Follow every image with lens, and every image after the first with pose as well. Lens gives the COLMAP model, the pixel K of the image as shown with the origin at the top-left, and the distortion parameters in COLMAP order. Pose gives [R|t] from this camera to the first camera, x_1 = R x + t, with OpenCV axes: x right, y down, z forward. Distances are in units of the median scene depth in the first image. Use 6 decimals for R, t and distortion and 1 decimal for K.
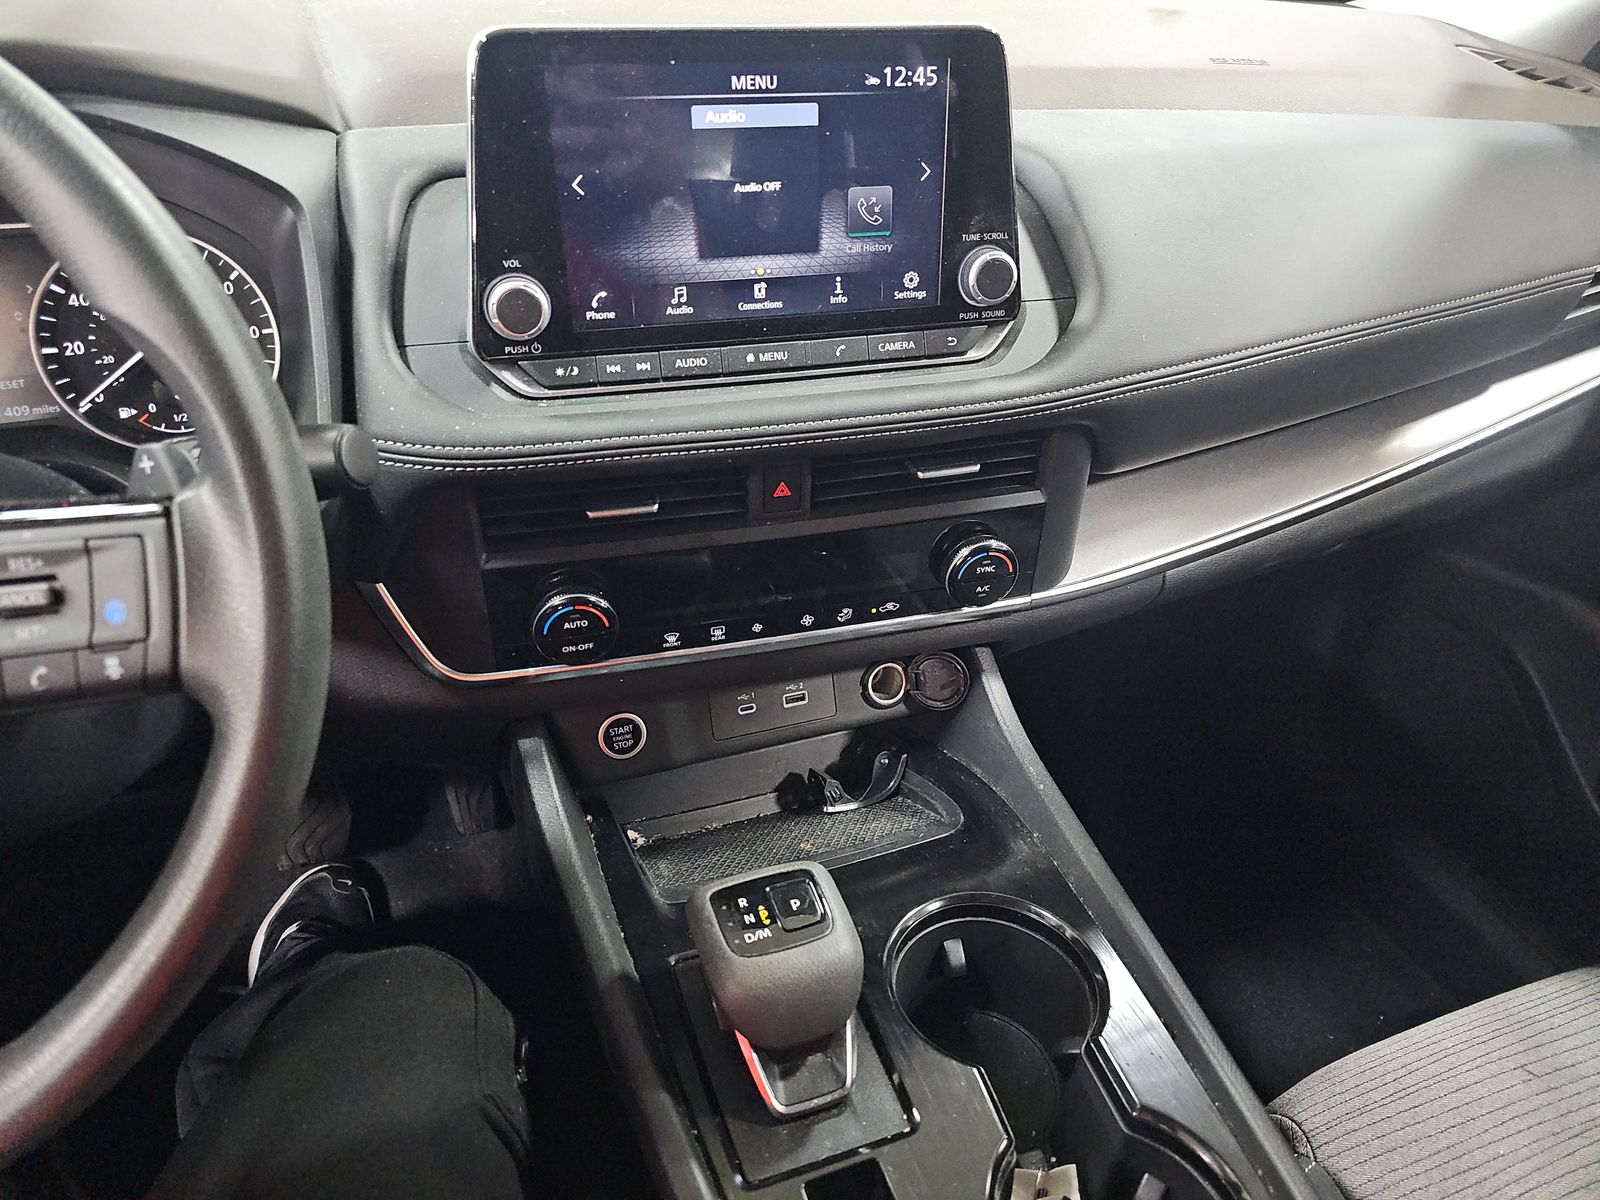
lens RADIAL K [[928.0, 0, 800.0], [0, 928.0, 600.0], [0, 0, 1]] dist [-0.003223, -0.002341]
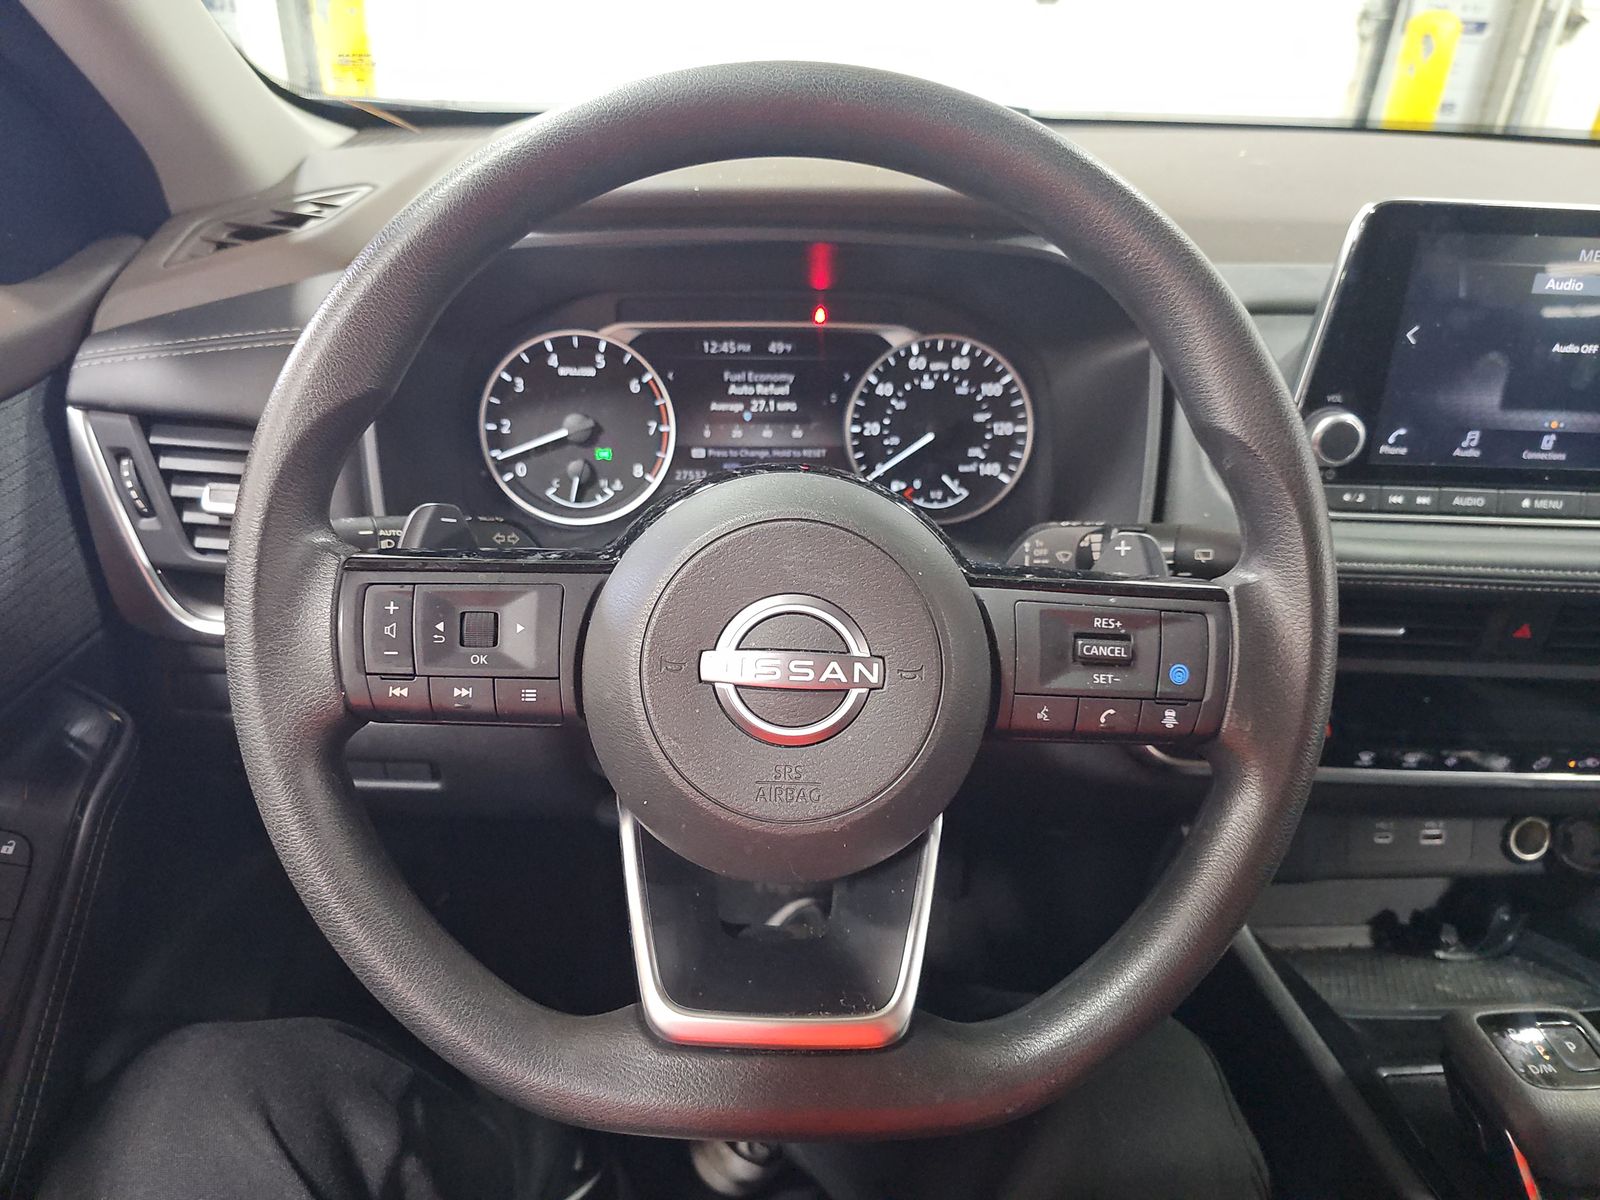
lens RADIAL K [[928.0, 0, 800.0], [0, 928.0, 600.0], [0, 0, 1]] dist [-0.003223, -0.002341]
pose [[0.970295, 0.134233, -0.201268, -0.625621], [-0.154674, 0.983906, -0.089470, 0.065090], [0.186019, 0.117943, 0.975442, -0.152246]]
